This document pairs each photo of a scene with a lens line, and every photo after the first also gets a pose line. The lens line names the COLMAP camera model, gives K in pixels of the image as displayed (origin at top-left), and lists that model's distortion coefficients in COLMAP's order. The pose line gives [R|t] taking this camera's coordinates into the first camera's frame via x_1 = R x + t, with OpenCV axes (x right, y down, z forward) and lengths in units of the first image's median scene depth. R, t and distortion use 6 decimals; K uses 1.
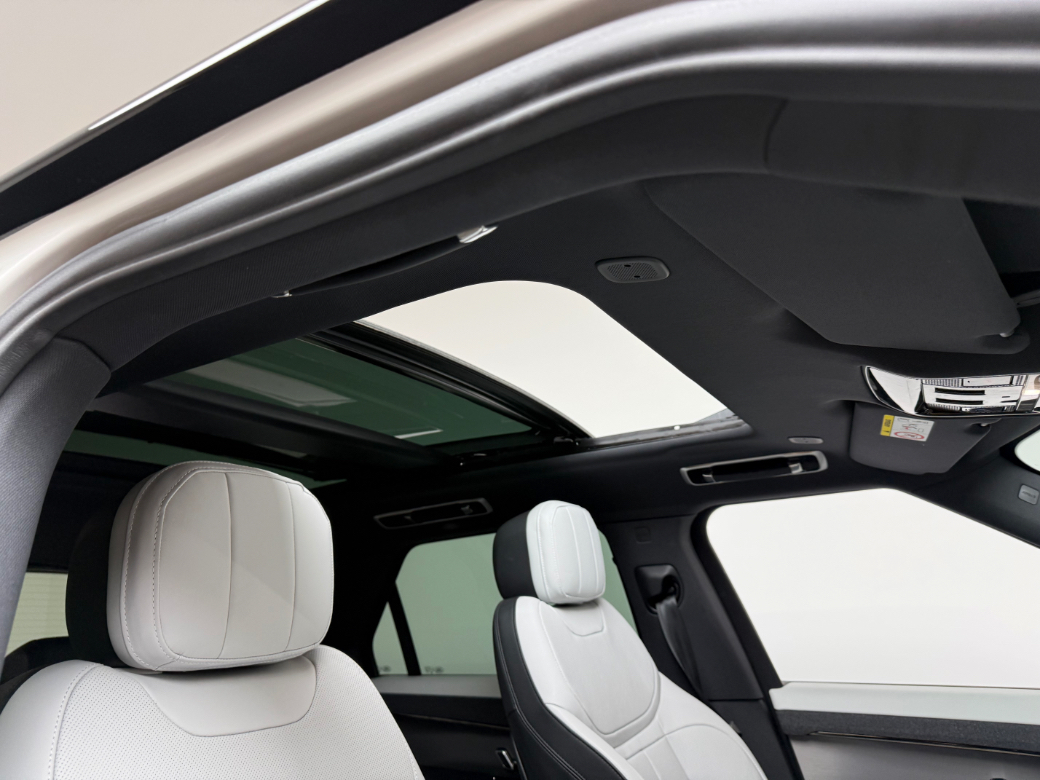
lens RADIAL K [[733.1, 0, 520.0], [0, 733.1, 390.0], [0, 0, 1]] dist [0.159824, -0.316037]
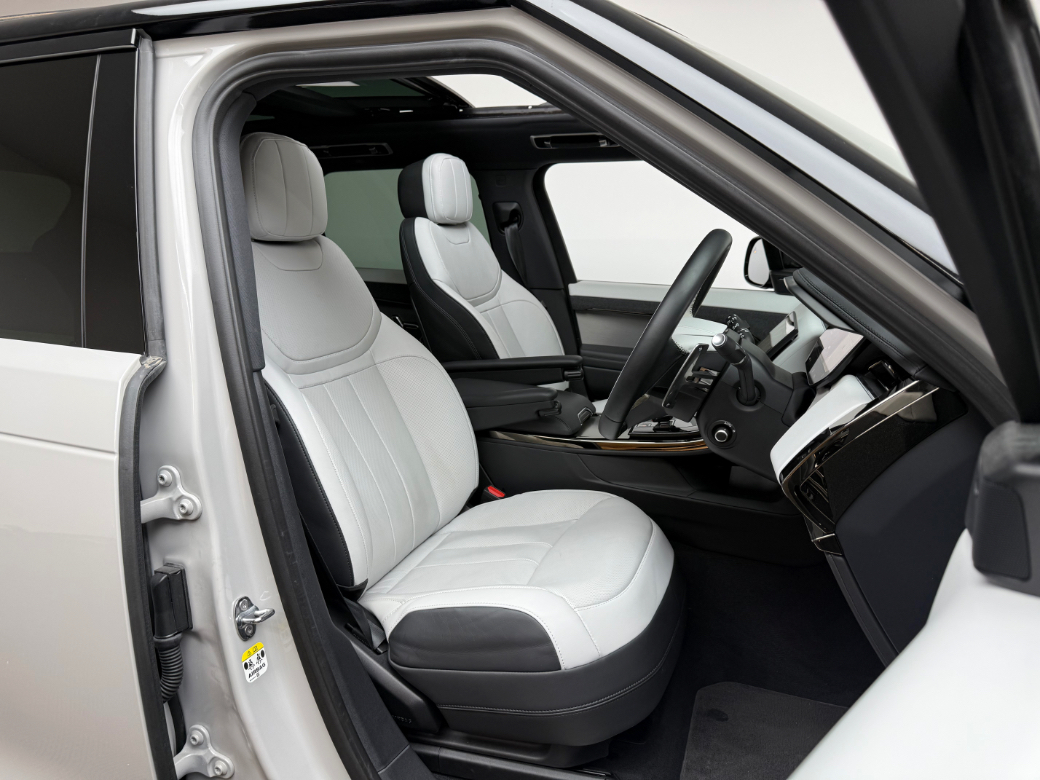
lens RADIAL K [[733.1, 0, 520.0], [0, 733.1, 390.0], [0, 0, 1]] dist [0.159824, -0.316037]
pose [[0.982777, 0.020028, 0.183708, -0.058011], [-0.105234, 0.877835, 0.467261, -0.133757], [-0.151907, -0.478545, 0.864823, -0.484763]]
